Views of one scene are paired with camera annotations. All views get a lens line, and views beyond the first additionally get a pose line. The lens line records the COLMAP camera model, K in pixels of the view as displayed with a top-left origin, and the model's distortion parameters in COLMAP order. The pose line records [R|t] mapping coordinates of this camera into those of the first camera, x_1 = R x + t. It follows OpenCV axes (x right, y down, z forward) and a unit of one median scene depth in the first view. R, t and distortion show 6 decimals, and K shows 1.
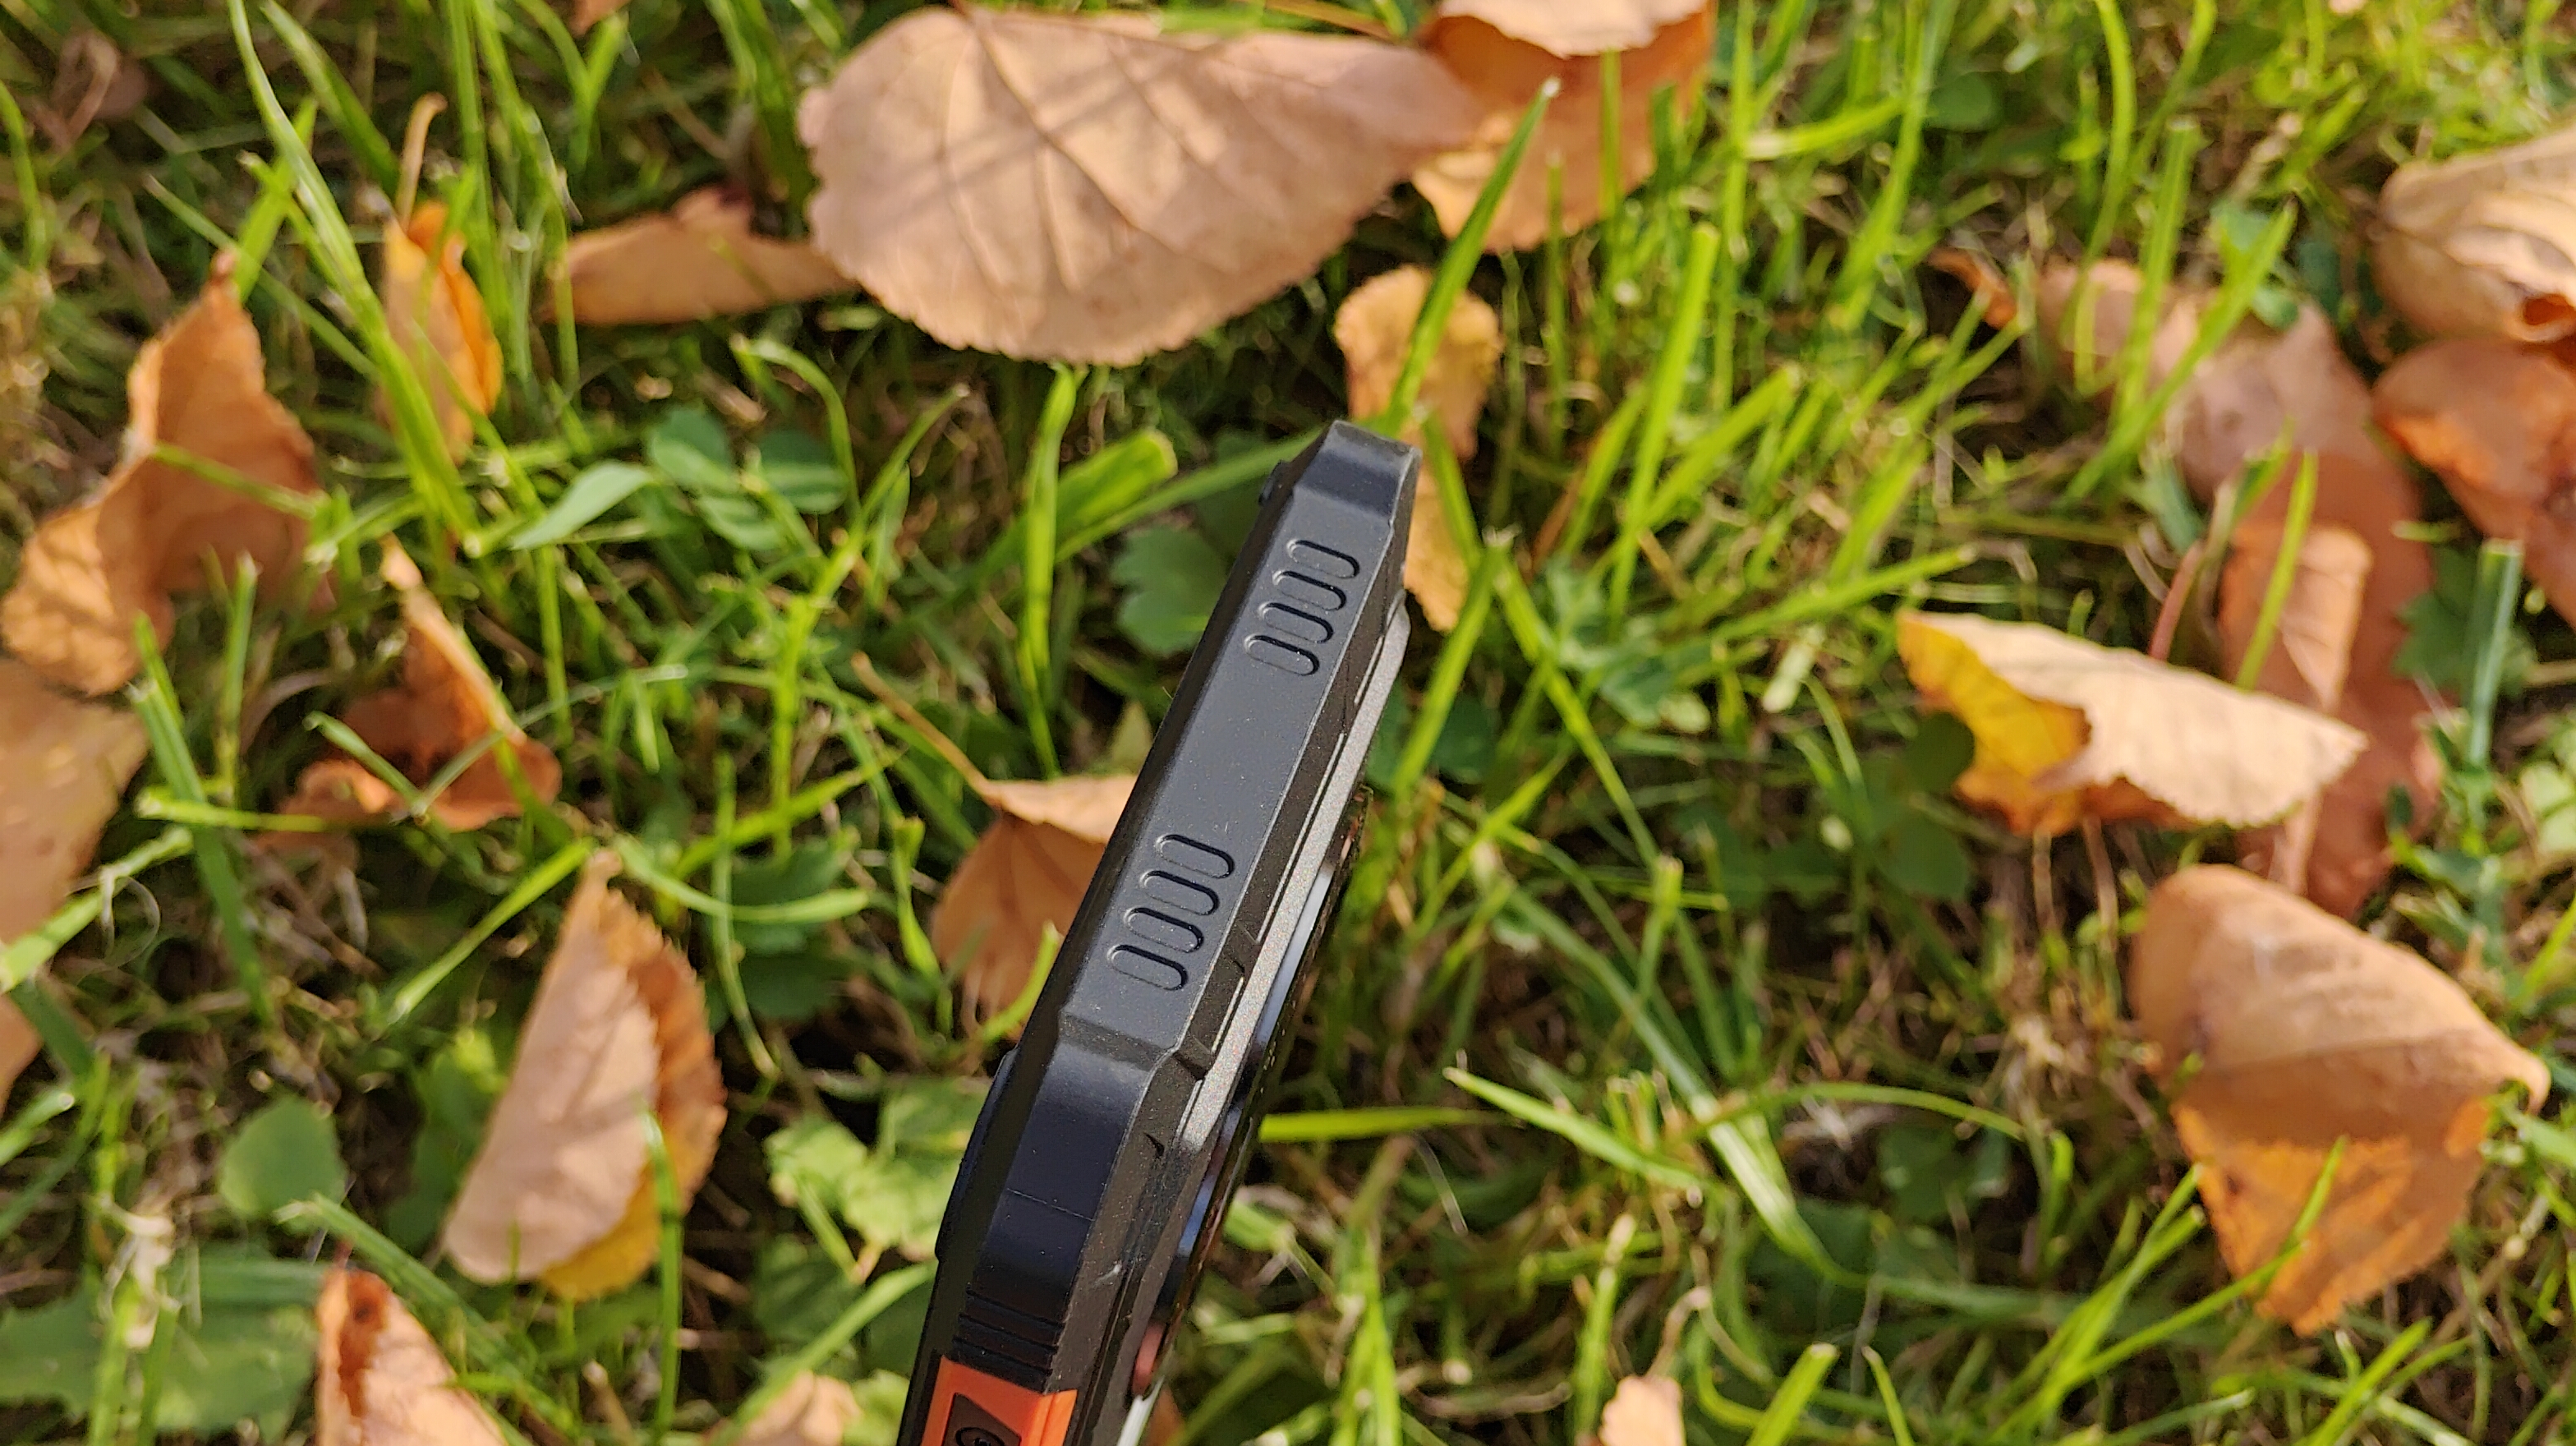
lens RADIAL K [[3904.2, 0, 1288.0], [0, 3904.2, 723.0], [0, 0, 1]] dist [-0.179293, 0.041434]
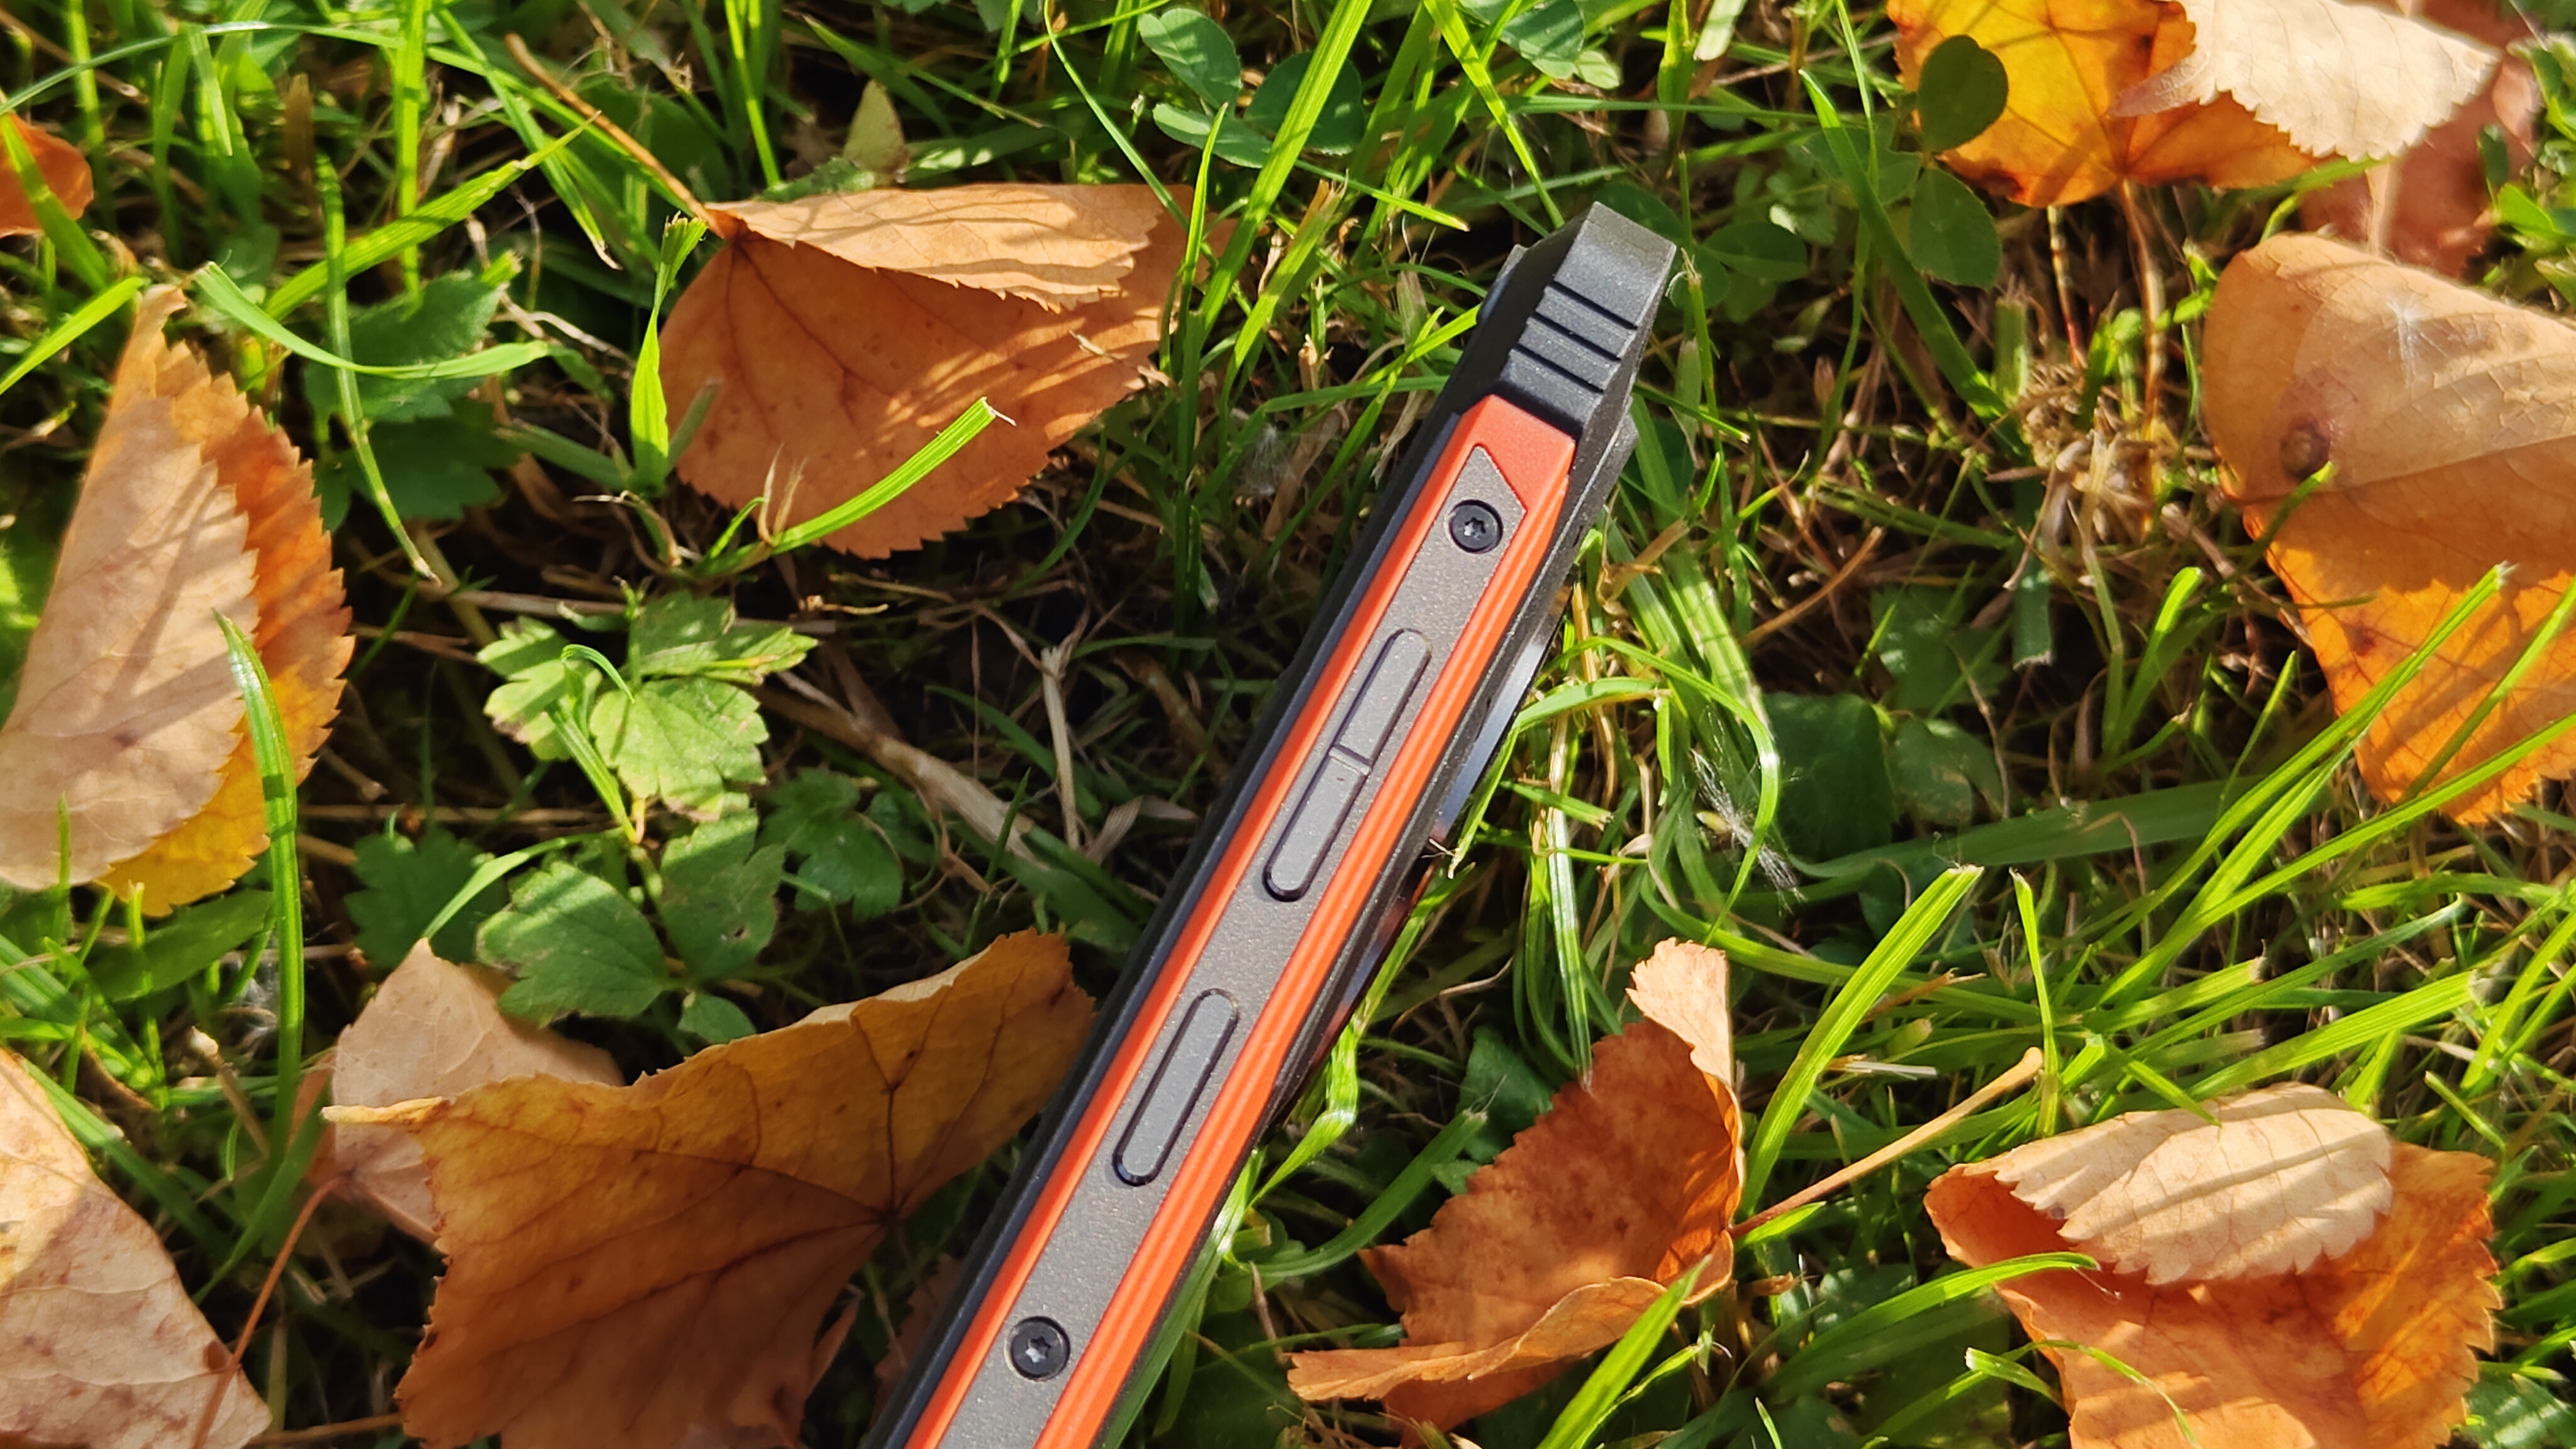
lens RADIAL K [[3515.0, 0, 1252.9], [0, 3515.0, 704.4], [0, 0, 1]] dist [0.041298, -0.384436]
pose [[0.991786, -0.055176, 0.115392, -0.054812], [0.043182, 0.993642, 0.103980, 0.049299], [-0.120396, -0.098143, 0.987863, 0.322774]]
